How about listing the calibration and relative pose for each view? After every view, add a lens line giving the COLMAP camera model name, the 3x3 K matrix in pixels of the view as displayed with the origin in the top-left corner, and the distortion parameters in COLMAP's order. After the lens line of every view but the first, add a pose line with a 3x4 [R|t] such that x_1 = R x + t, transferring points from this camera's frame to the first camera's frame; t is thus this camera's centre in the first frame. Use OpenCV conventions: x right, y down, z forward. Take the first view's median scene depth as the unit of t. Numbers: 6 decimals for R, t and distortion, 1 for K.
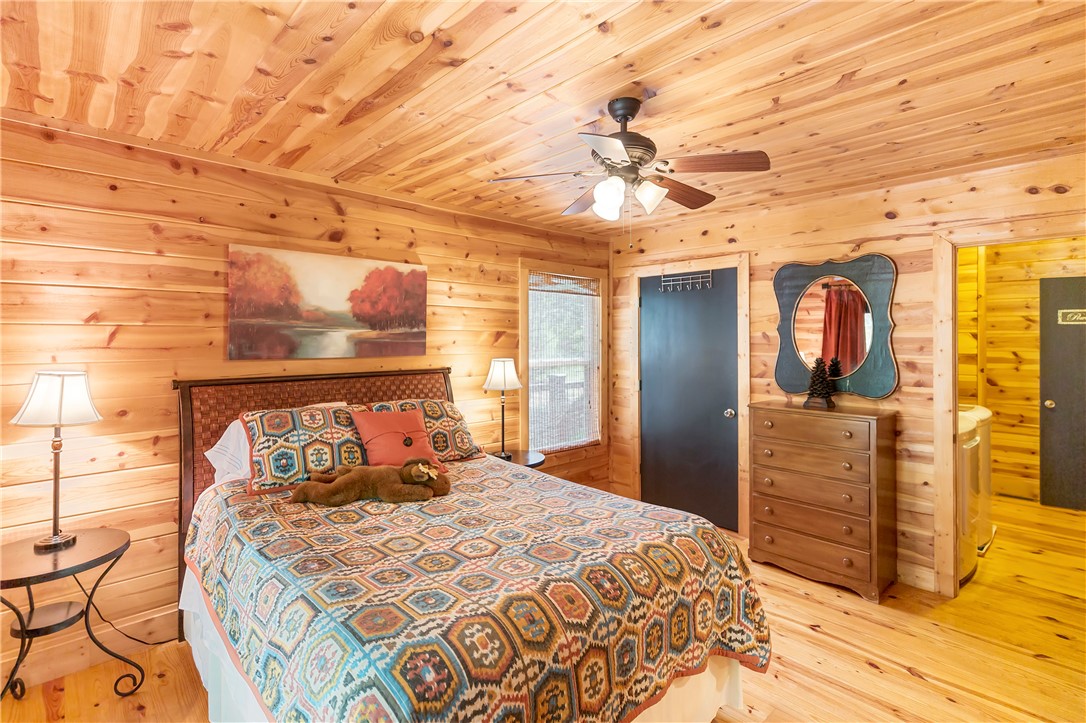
lens RADIAL K [[489.9, 0, 570.4], [0, 489.9, 332.2], [0, 0, 1]] dist [0.005580, 0.000087]
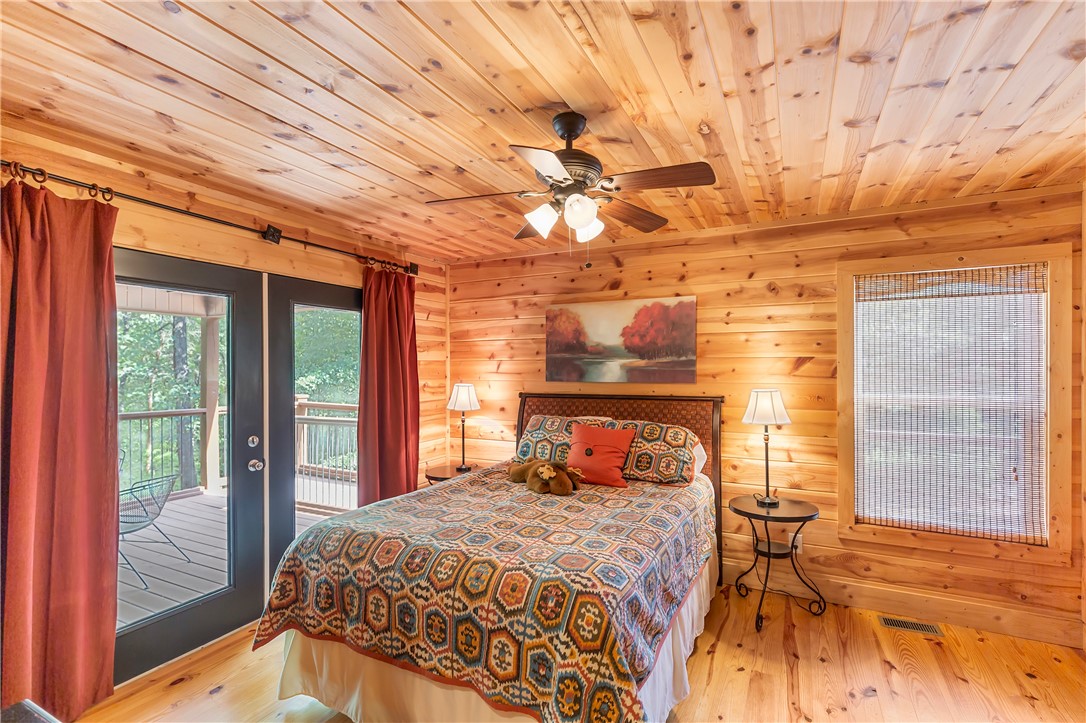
lens RADIAL K [[489.9, 0, 550.9], [0, 489.9, 366.1], [0, 0, 1]] dist [0.005580, 0.000087]
pose [[0.367806, -0.006326, -0.929881, 0.665281], [0.016455, 0.999865, -0.000293, 0.008894], [0.929757, -0.015194, 0.367860, 0.412801]]
